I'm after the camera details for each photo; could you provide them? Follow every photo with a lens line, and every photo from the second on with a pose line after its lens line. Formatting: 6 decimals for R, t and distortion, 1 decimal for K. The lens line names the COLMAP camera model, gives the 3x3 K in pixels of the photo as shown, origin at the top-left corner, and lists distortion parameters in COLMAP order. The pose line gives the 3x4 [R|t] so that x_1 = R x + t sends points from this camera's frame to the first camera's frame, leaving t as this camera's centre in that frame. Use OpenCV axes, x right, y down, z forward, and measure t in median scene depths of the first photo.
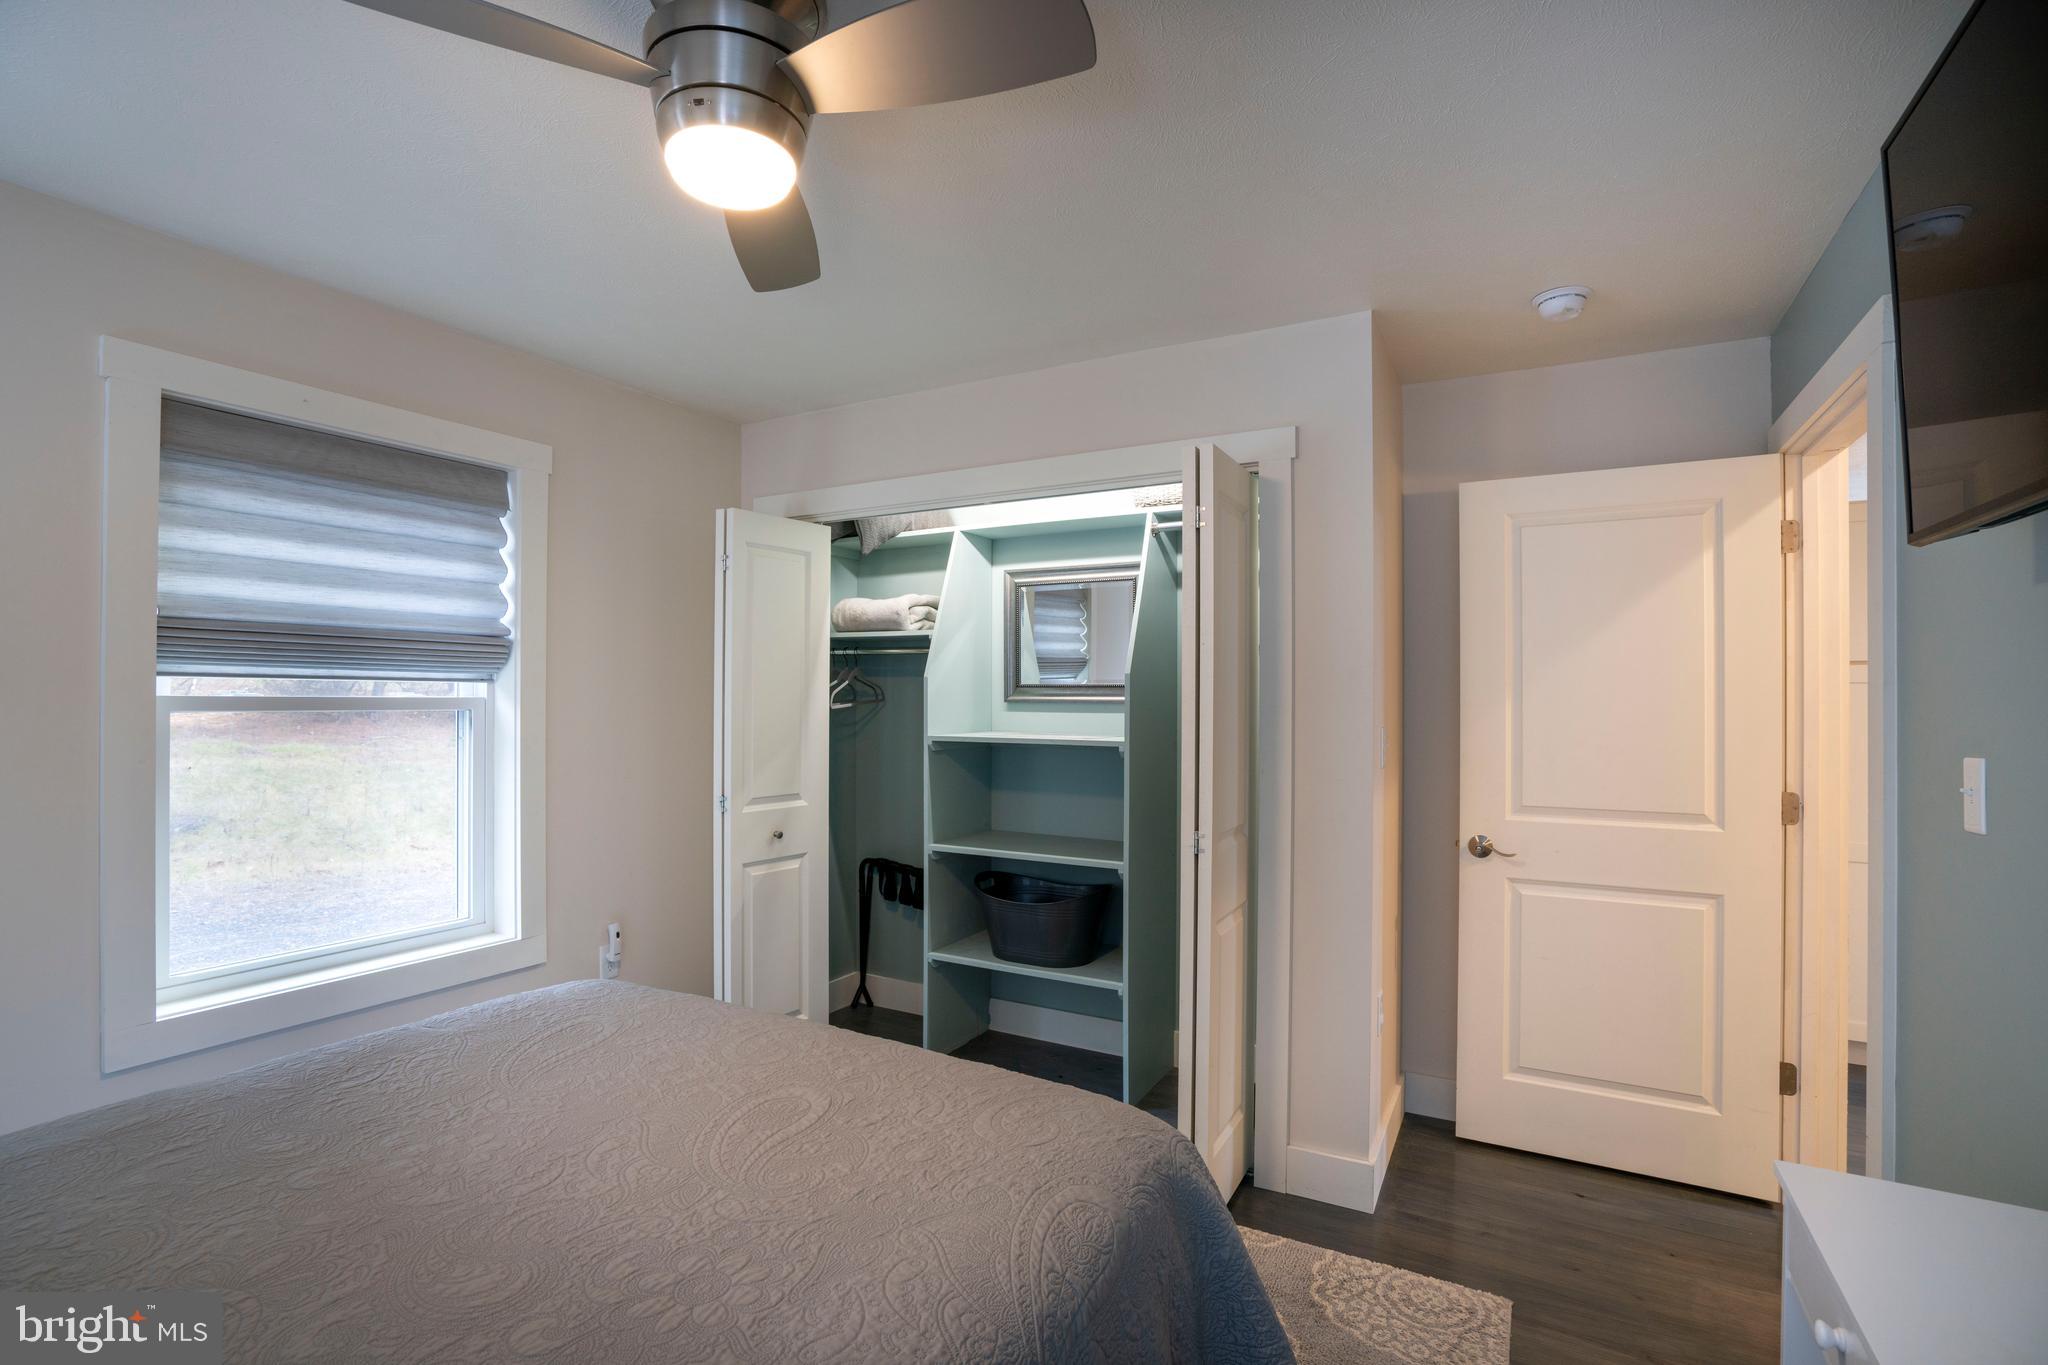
lens RADIAL K [[946.1, 0, 1018.2], [0, 946.1, 691.2], [0, 0, 1]] dist [-0.066225, 0.028812]
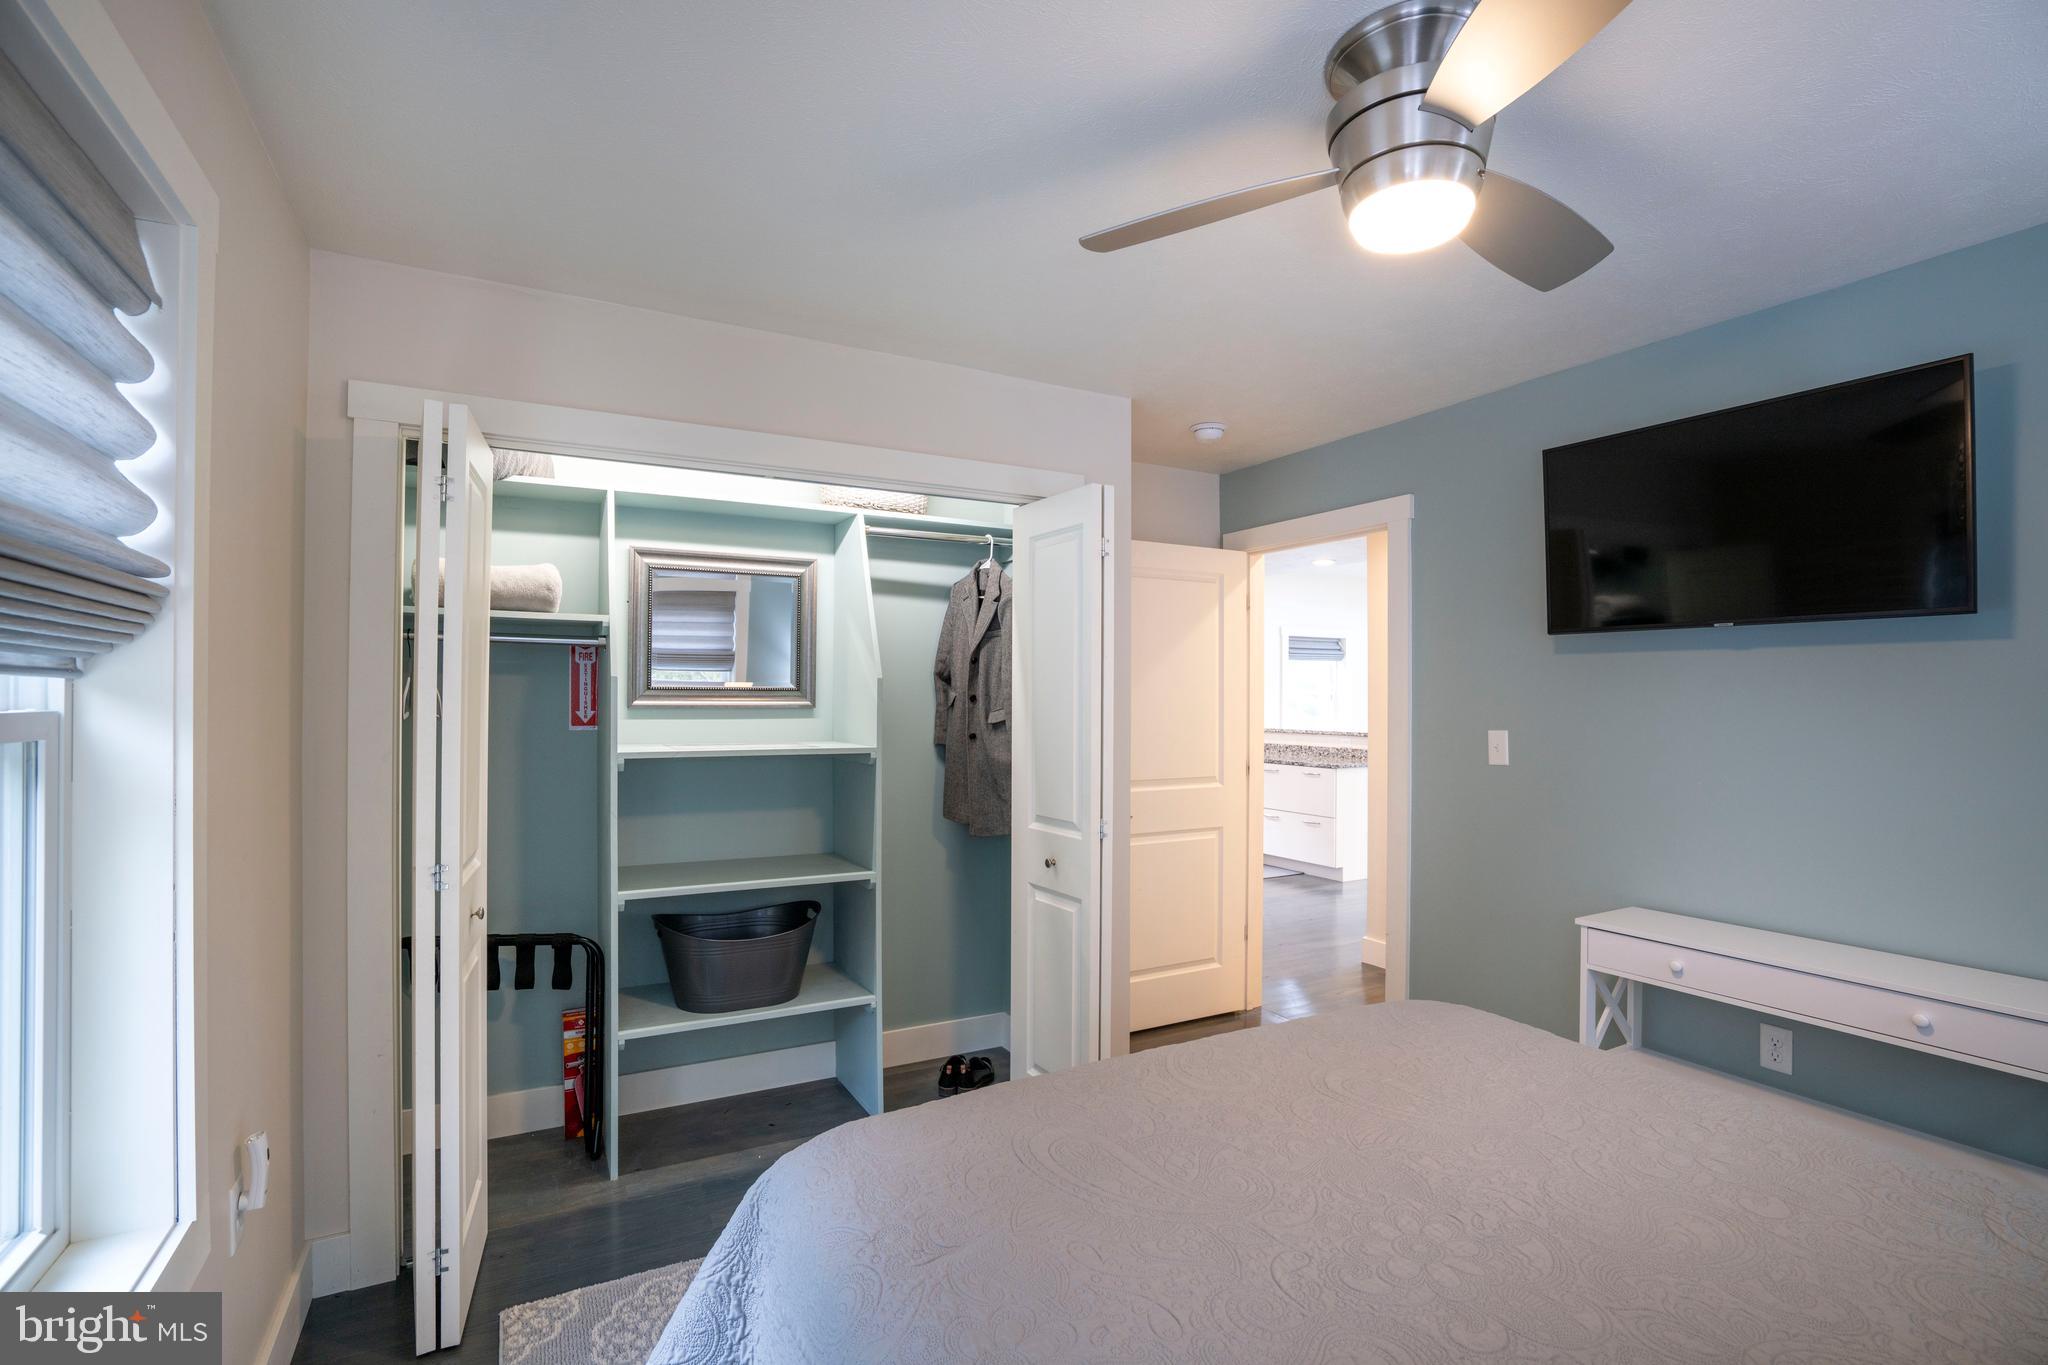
lens RADIAL K [[946.1, 0, 1018.2], [0, 946.1, 691.2], [0, 0, 1]] dist [-0.066225, 0.028812]
pose [[0.527853, 0.004754, 0.849323, -0.583198], [-0.004779, 0.999985, -0.002627, -0.002929], [-0.849322, -0.002672, 0.527868, 0.328967]]
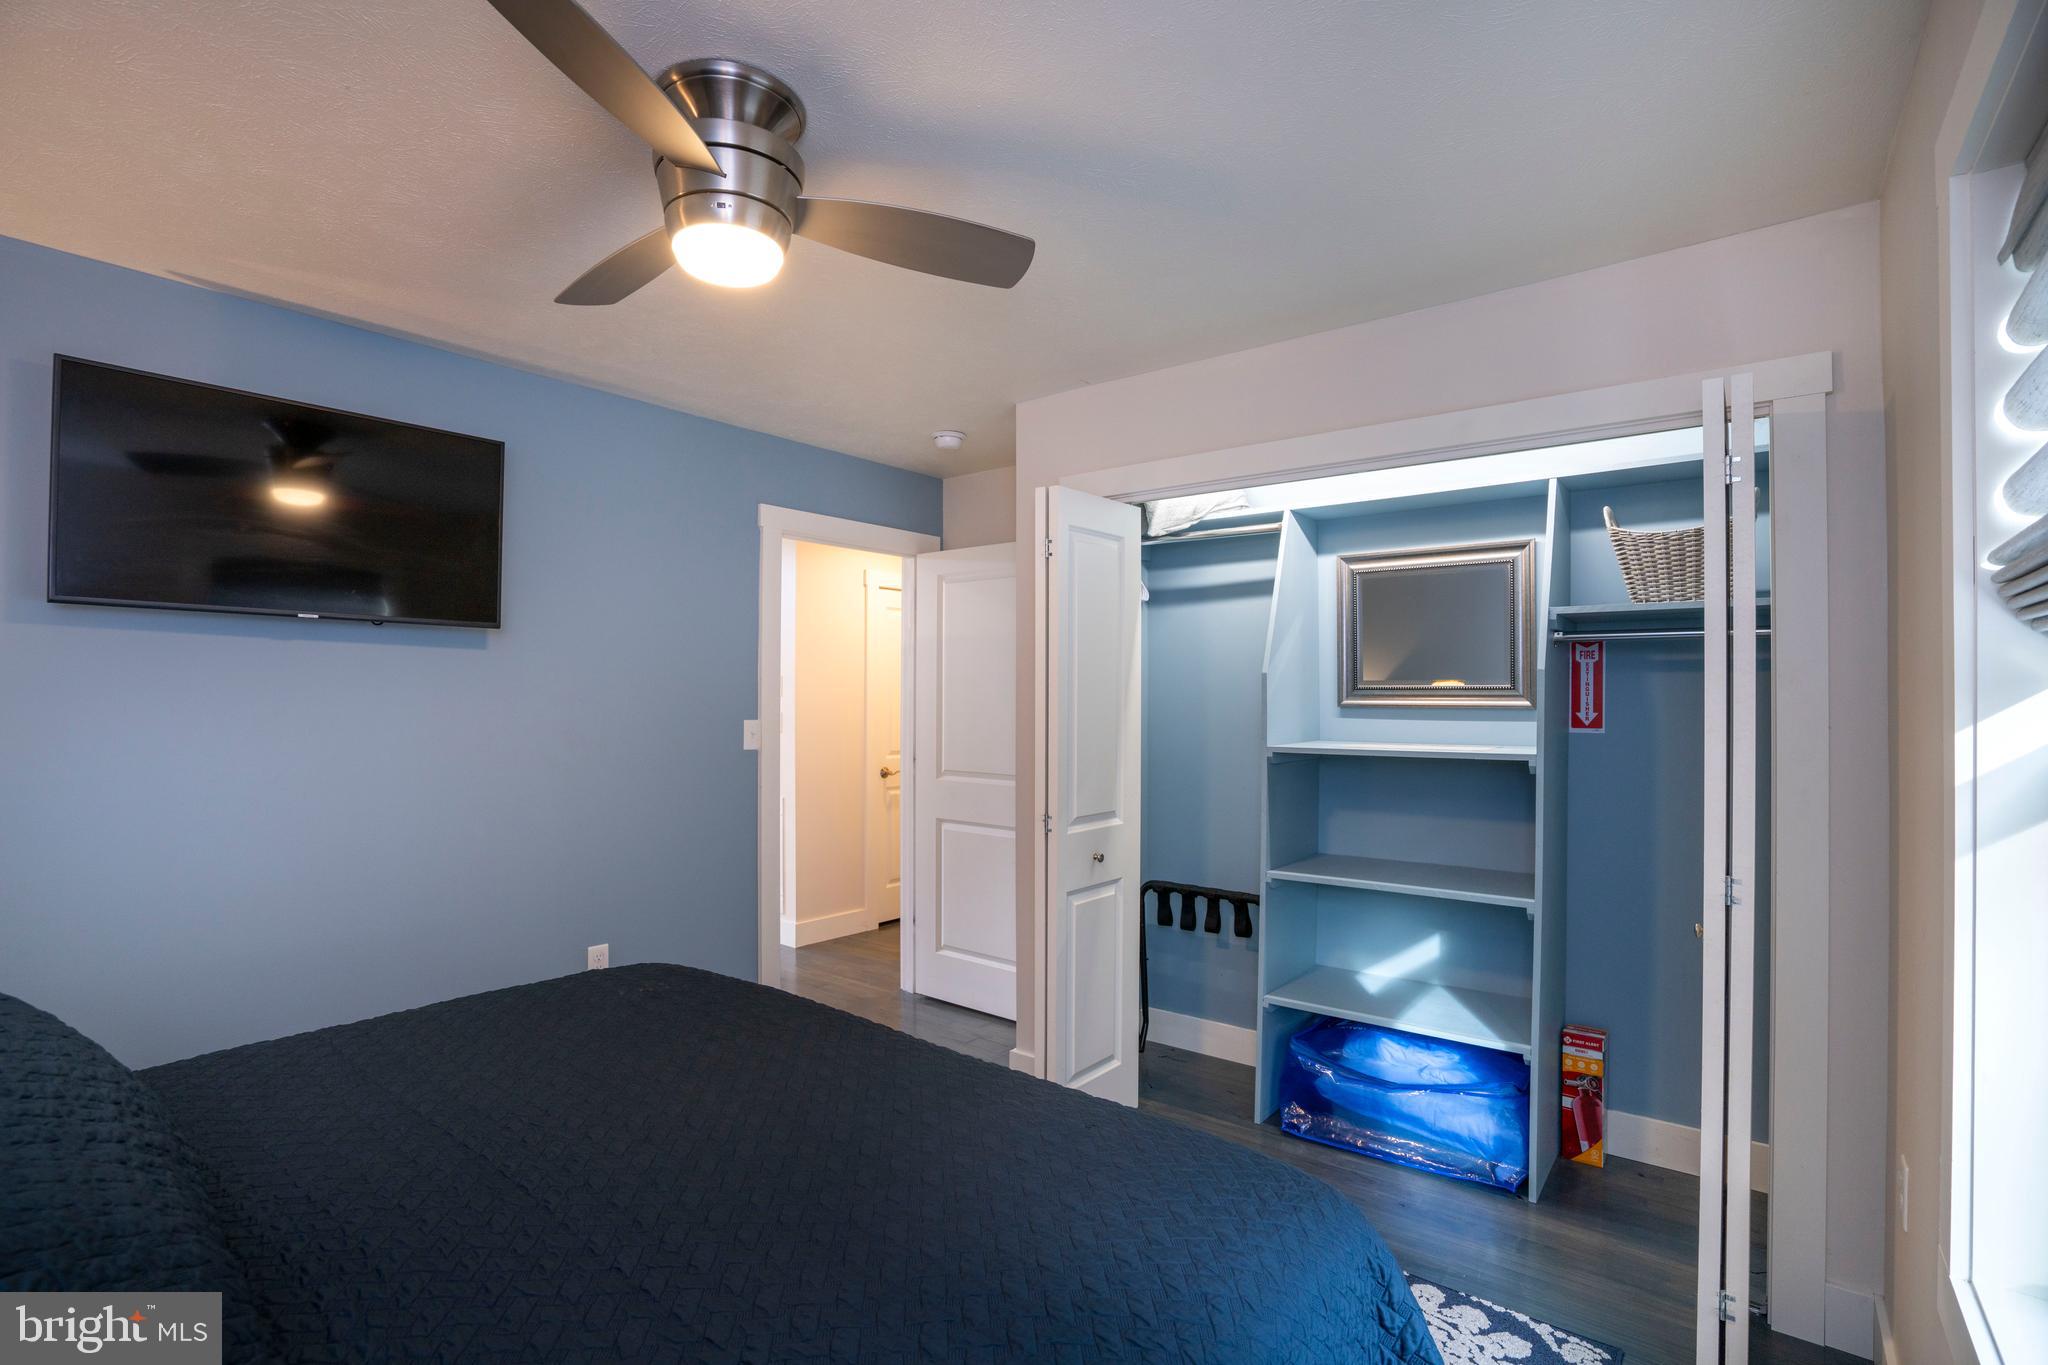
lens RADIAL K [[946.1, 0, 1018.2], [0, 946.1, 691.2], [0, 0, 1]] dist [-0.066225, 0.028812]
pose [[0.988380, -0.001496, -0.151995, -0.193401], [0.001139, 0.999996, -0.002438, -0.001027], [0.151998, 0.002237, 0.988378, 0.116728]]
